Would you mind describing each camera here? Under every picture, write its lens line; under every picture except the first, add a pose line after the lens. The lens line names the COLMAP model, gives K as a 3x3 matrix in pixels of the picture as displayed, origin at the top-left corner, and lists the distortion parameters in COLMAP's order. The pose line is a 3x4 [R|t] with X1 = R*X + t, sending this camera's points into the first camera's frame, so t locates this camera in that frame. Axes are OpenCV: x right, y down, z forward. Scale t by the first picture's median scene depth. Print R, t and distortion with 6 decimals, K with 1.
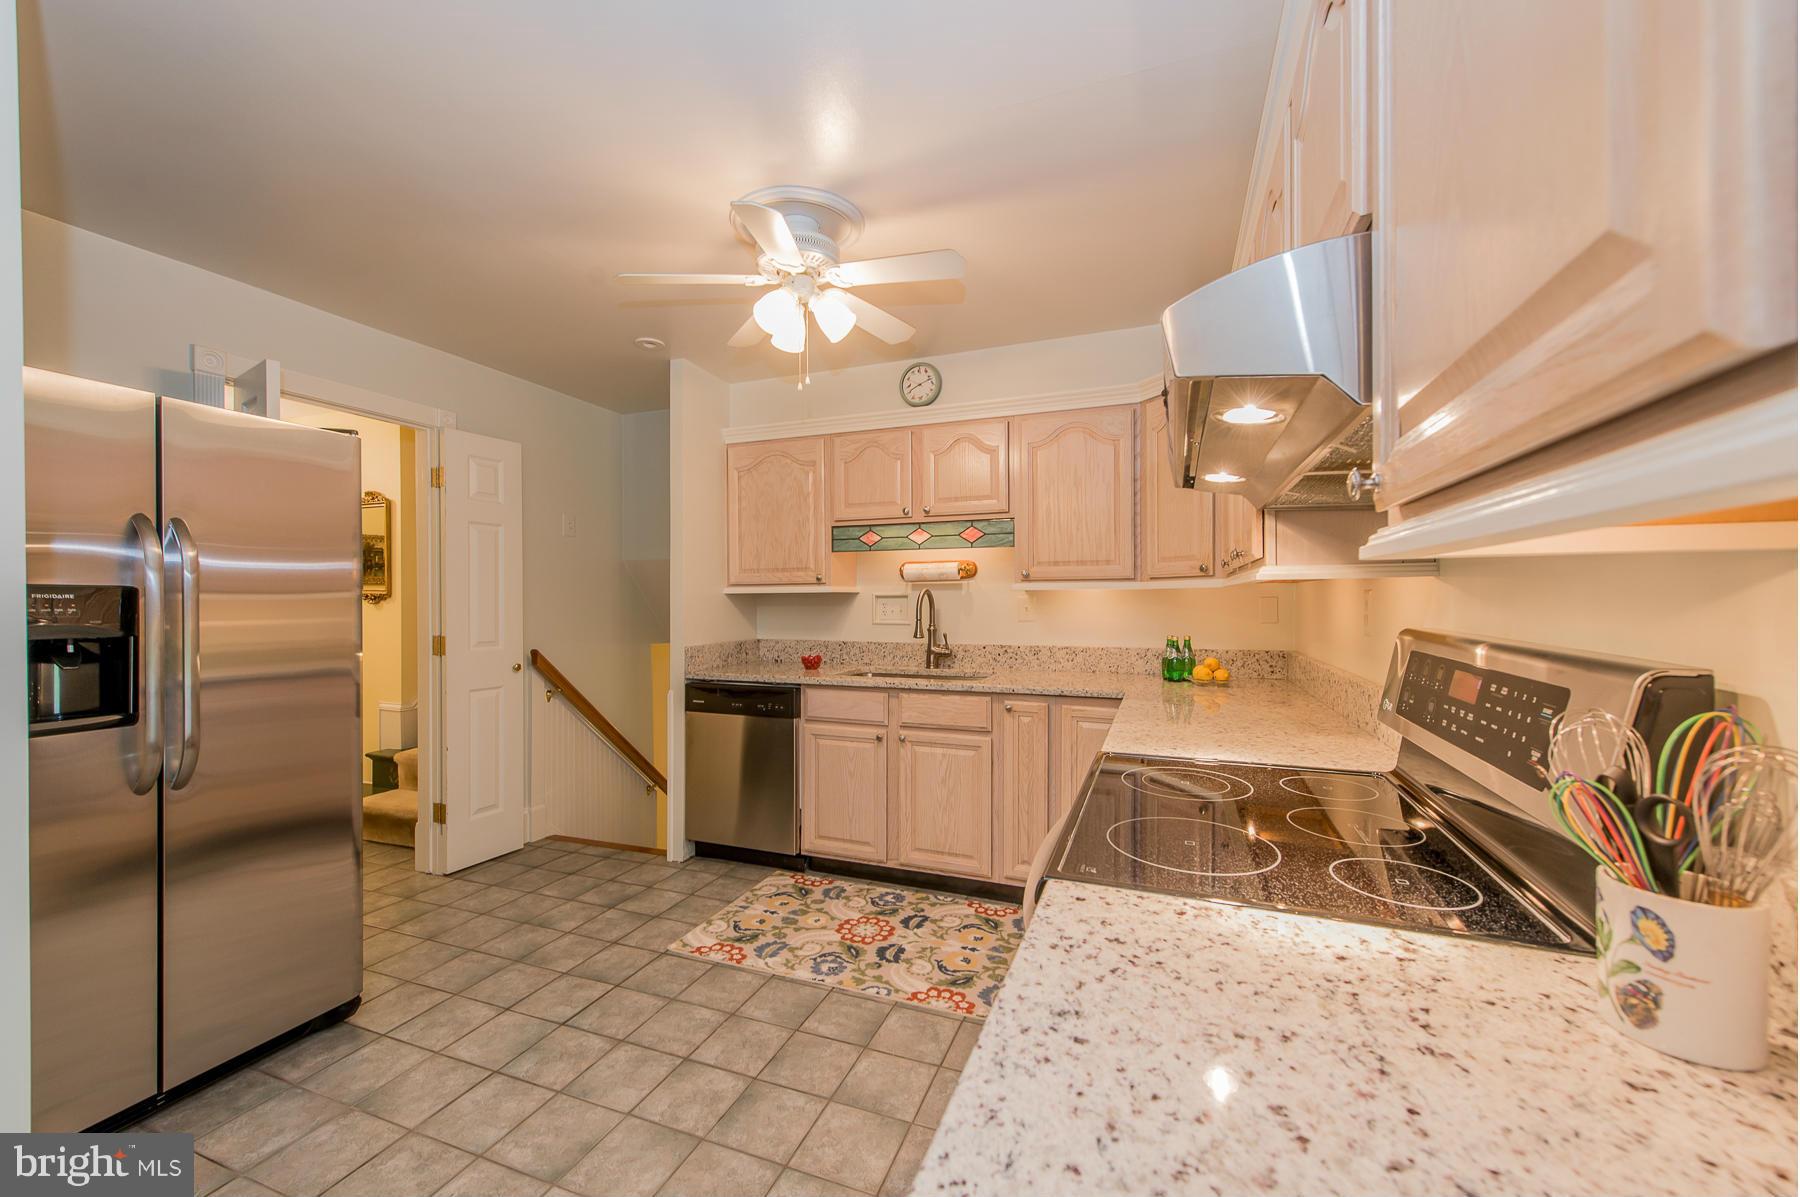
lens RADIAL K [[702.7, 0, 899.5], [0, 702.7, 599.3], [0, 0, 1]] dist [0.011077, -0.002232]
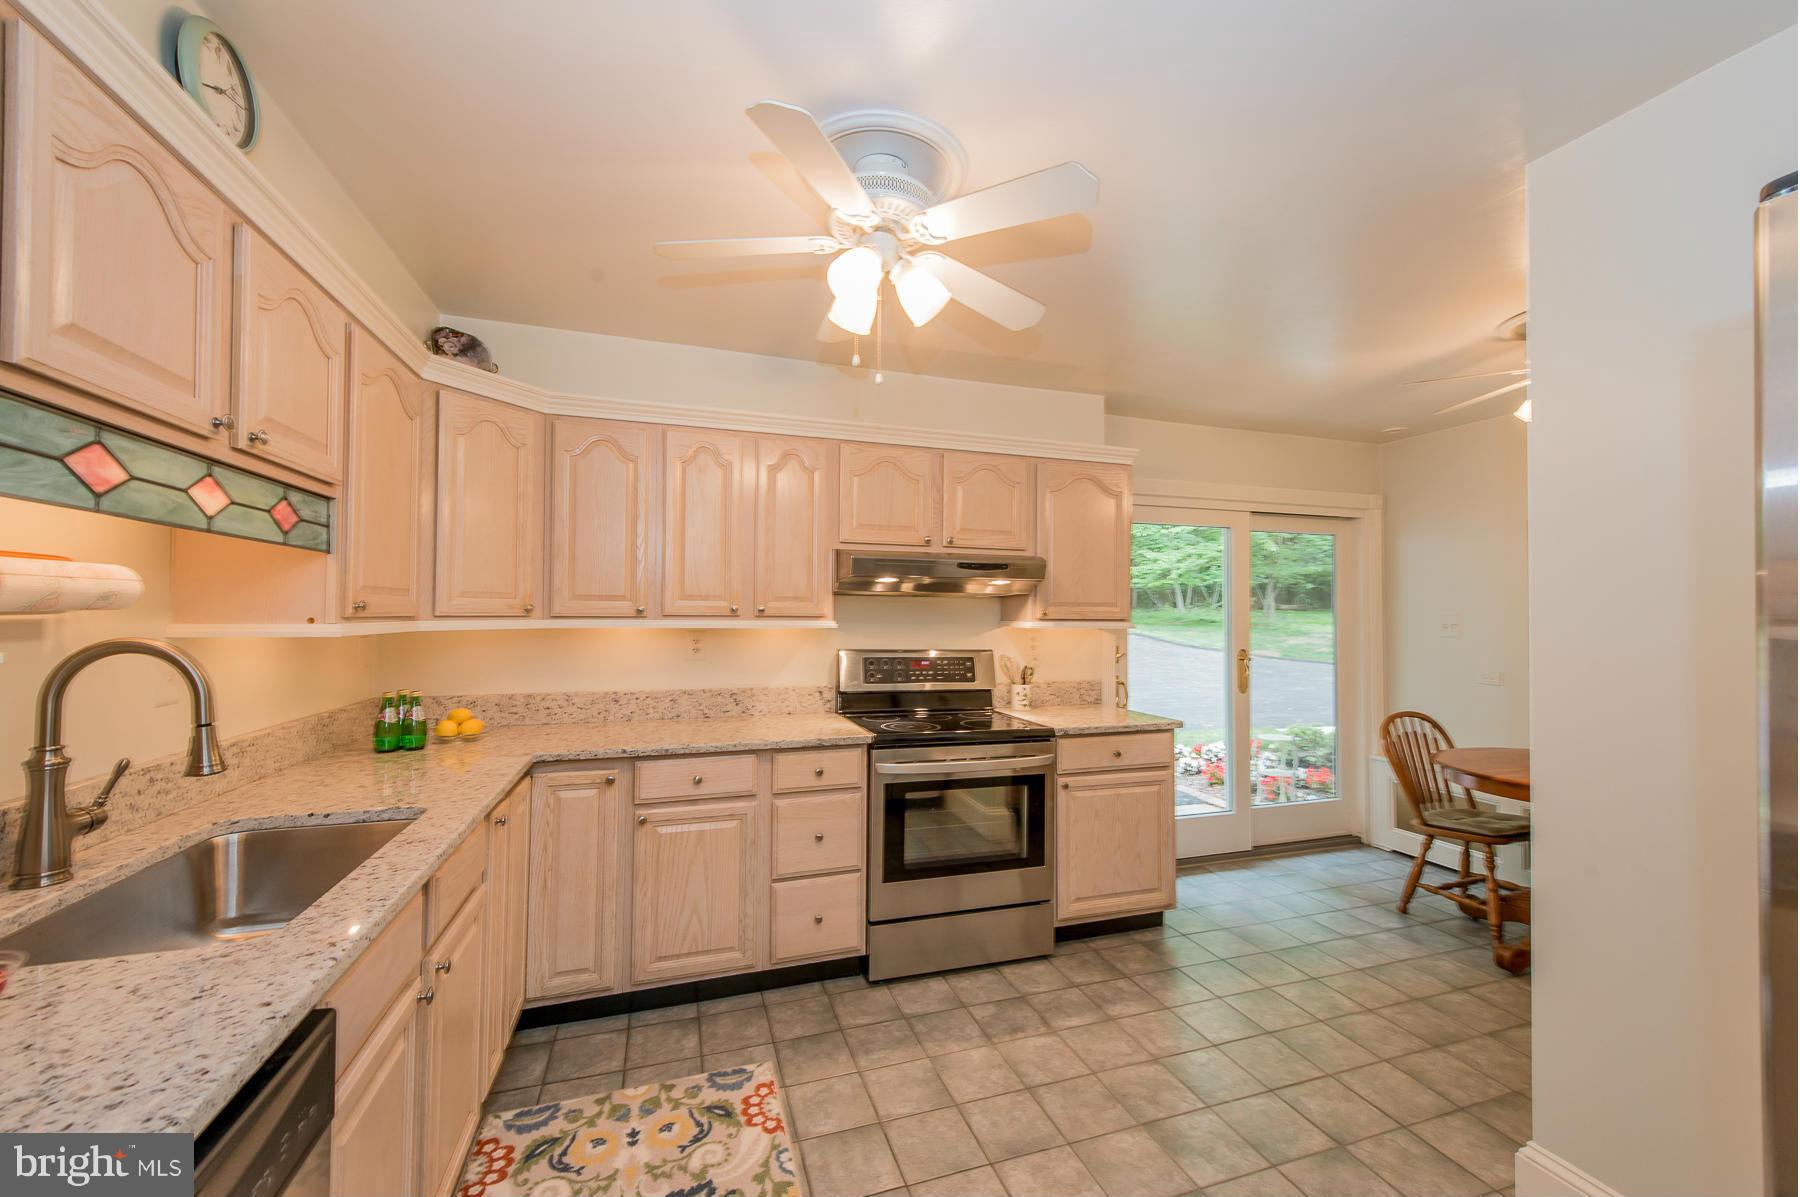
lens RADIAL K [[702.7, 0, 900.6], [0, 702.7, 603.4], [0, 0, 1]] dist [0.011077, -0.002232]
pose [[-0.628821, 0.010093, 0.777484, -0.558578], [-0.004710, 0.999848, -0.016789, -0.033891], [-0.777536, -0.014219, -0.628678, 1.089777]]
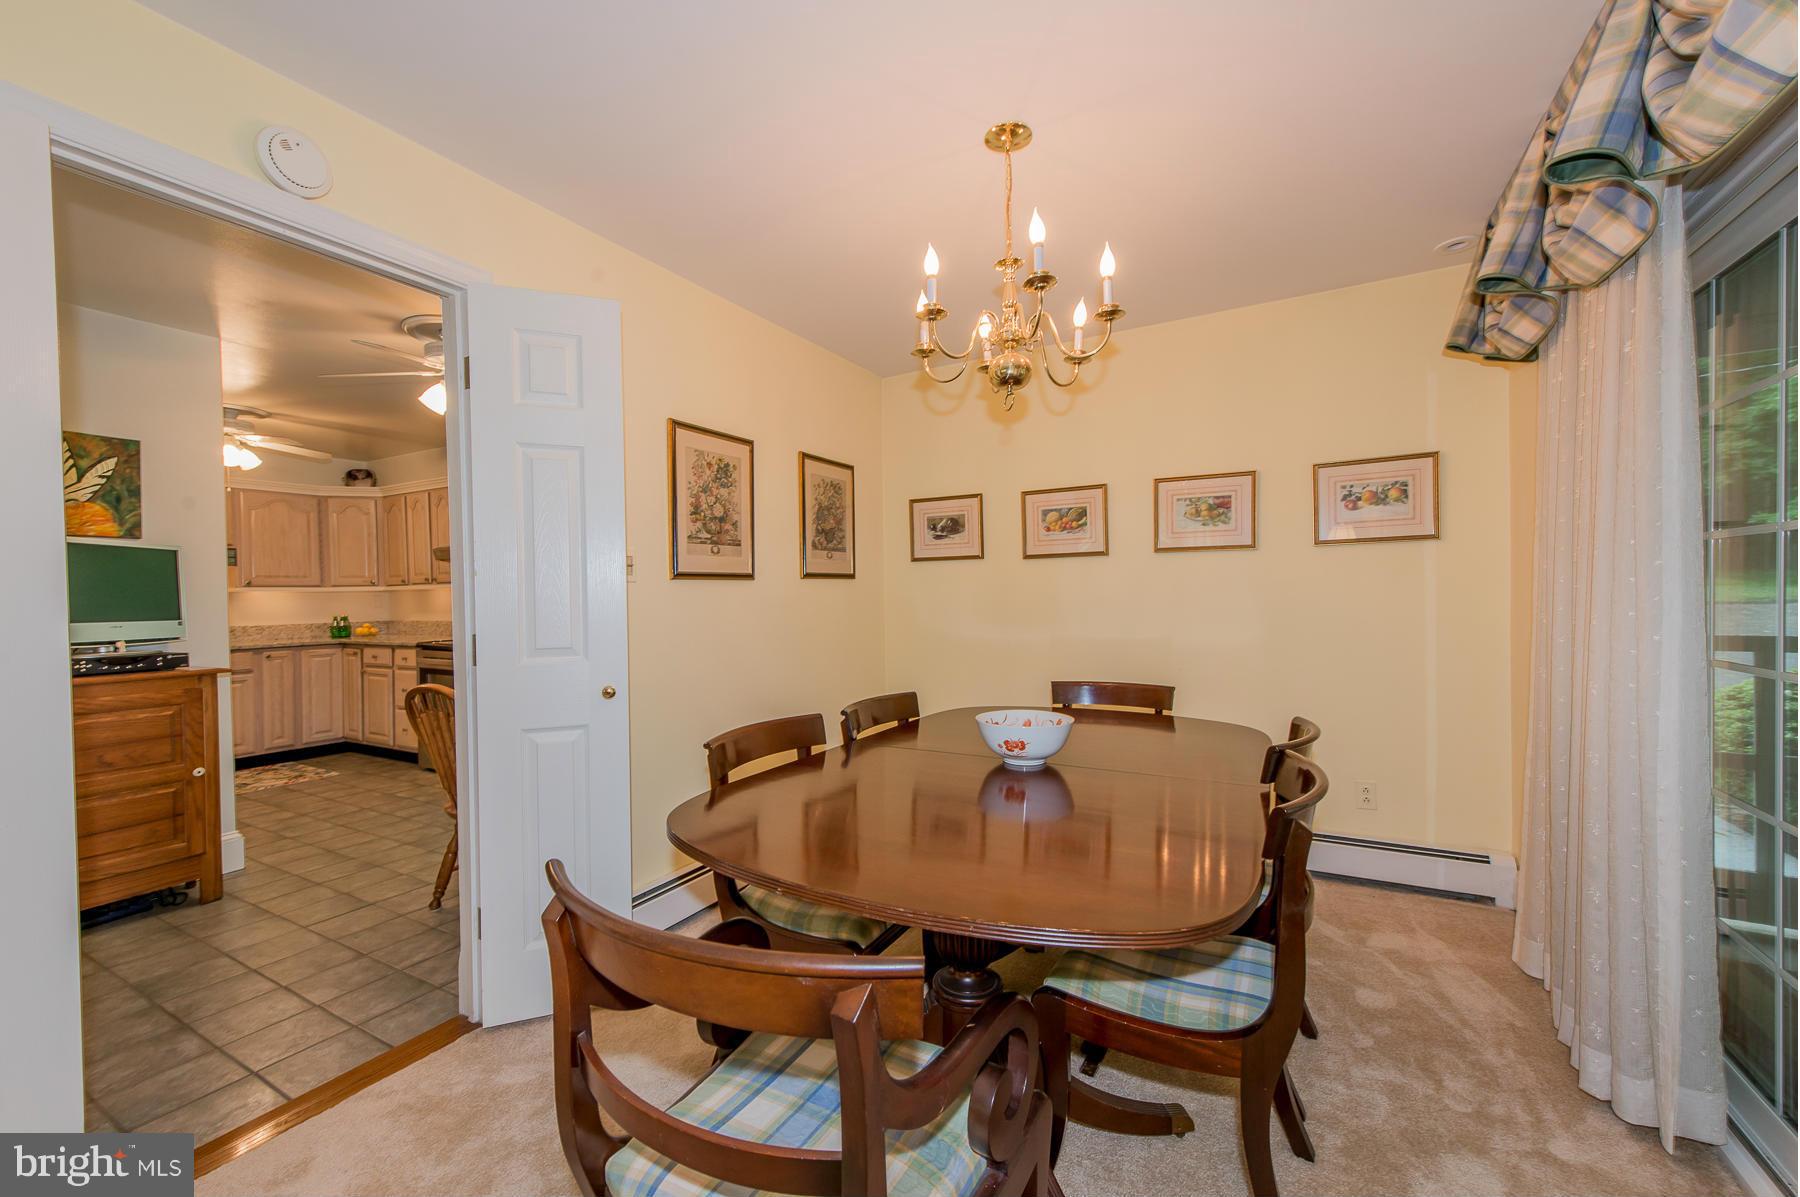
lens RADIAL K [[702.7, 0, 909.3], [0, 702.7, 601.3], [0, 0, 1]] dist [0.011077, -0.002232]
pose [[0.136125, -0.010303, 0.990638, -1.402950], [0.012677, 0.999882, 0.008657, 0.017416], [-0.990611, 0.011380, 0.136239, -0.884997]]
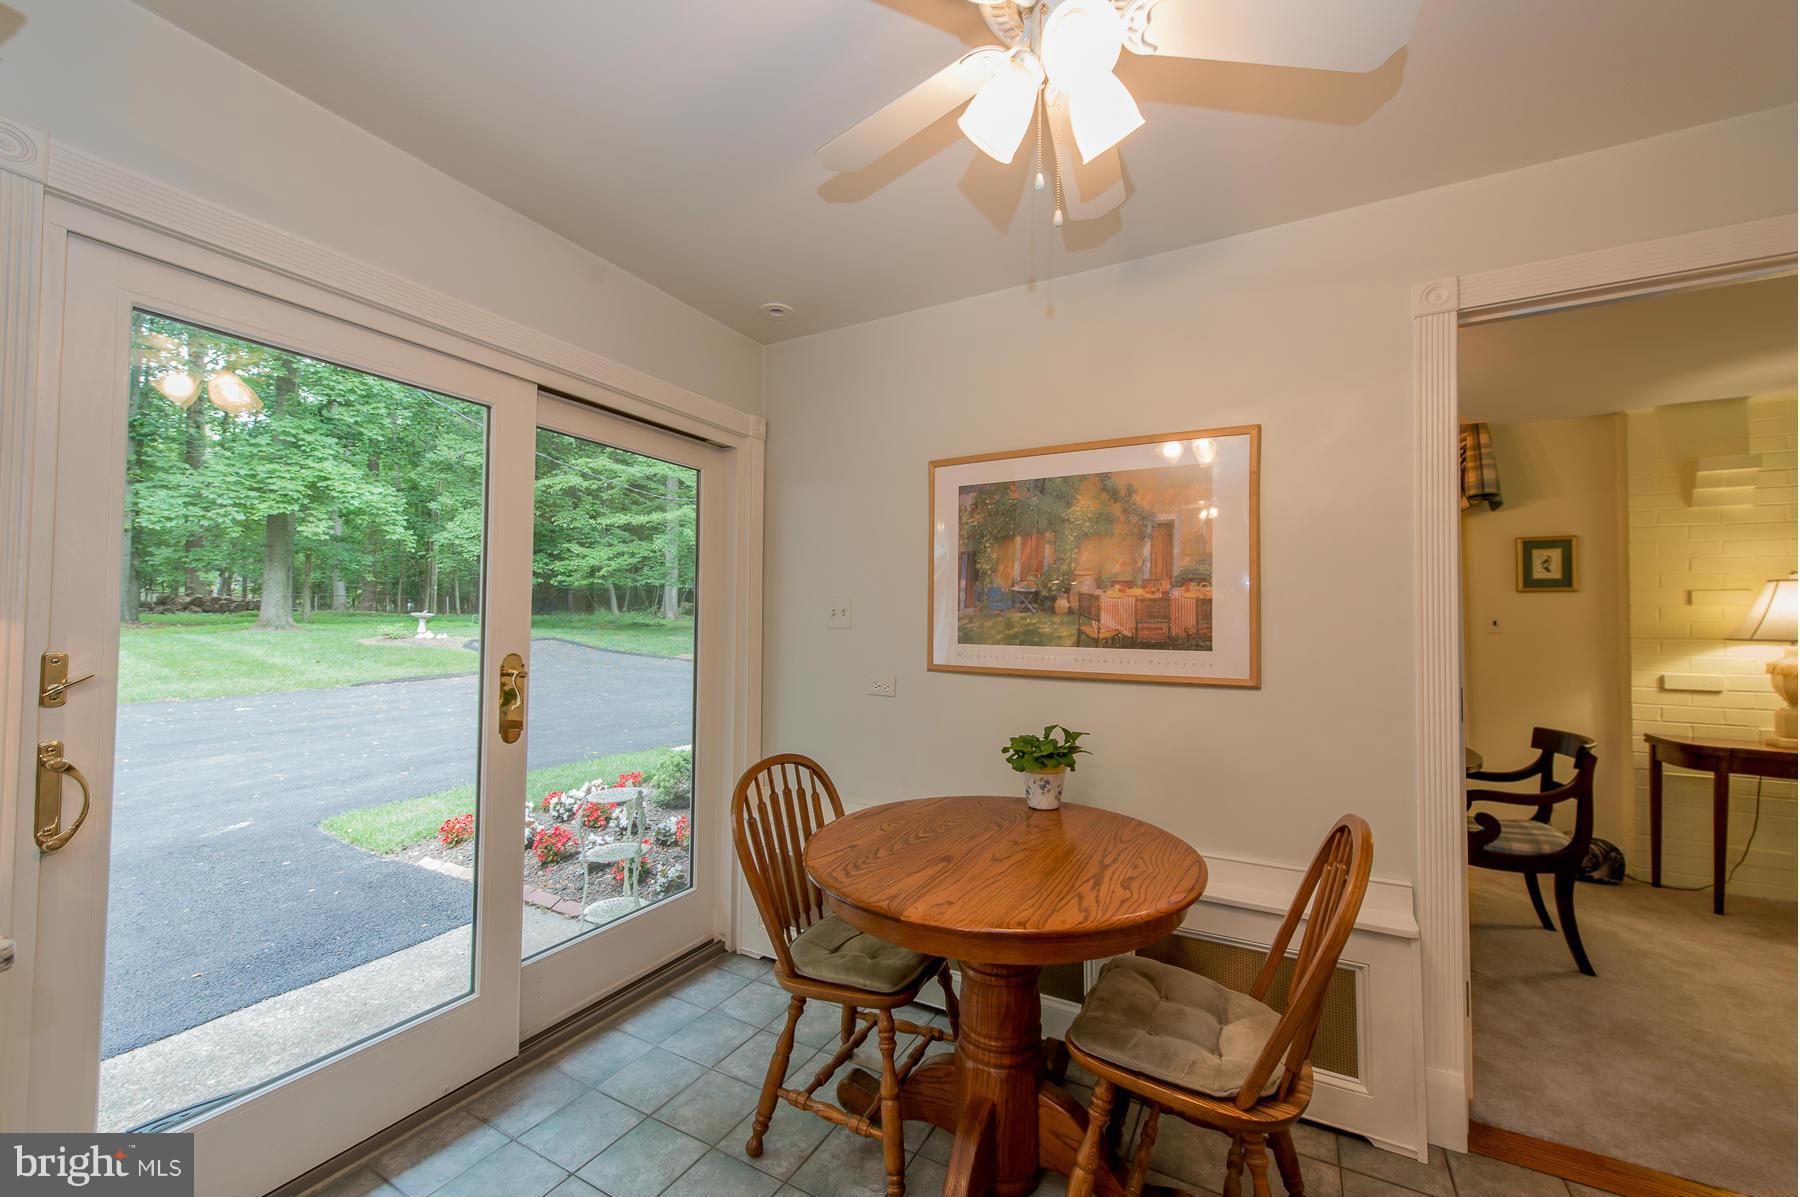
lens RADIAL K [[702.7, 0, 901.9], [0, 702.7, 600.8], [0, 0, 1]] dist [0.011077, -0.002232]
pose [[-0.989546, -0.003421, 0.144174, -0.383434], [-0.008324, 0.999407, -0.033417, -0.002356], [-0.143974, -0.034267, -0.988988, 0.328913]]
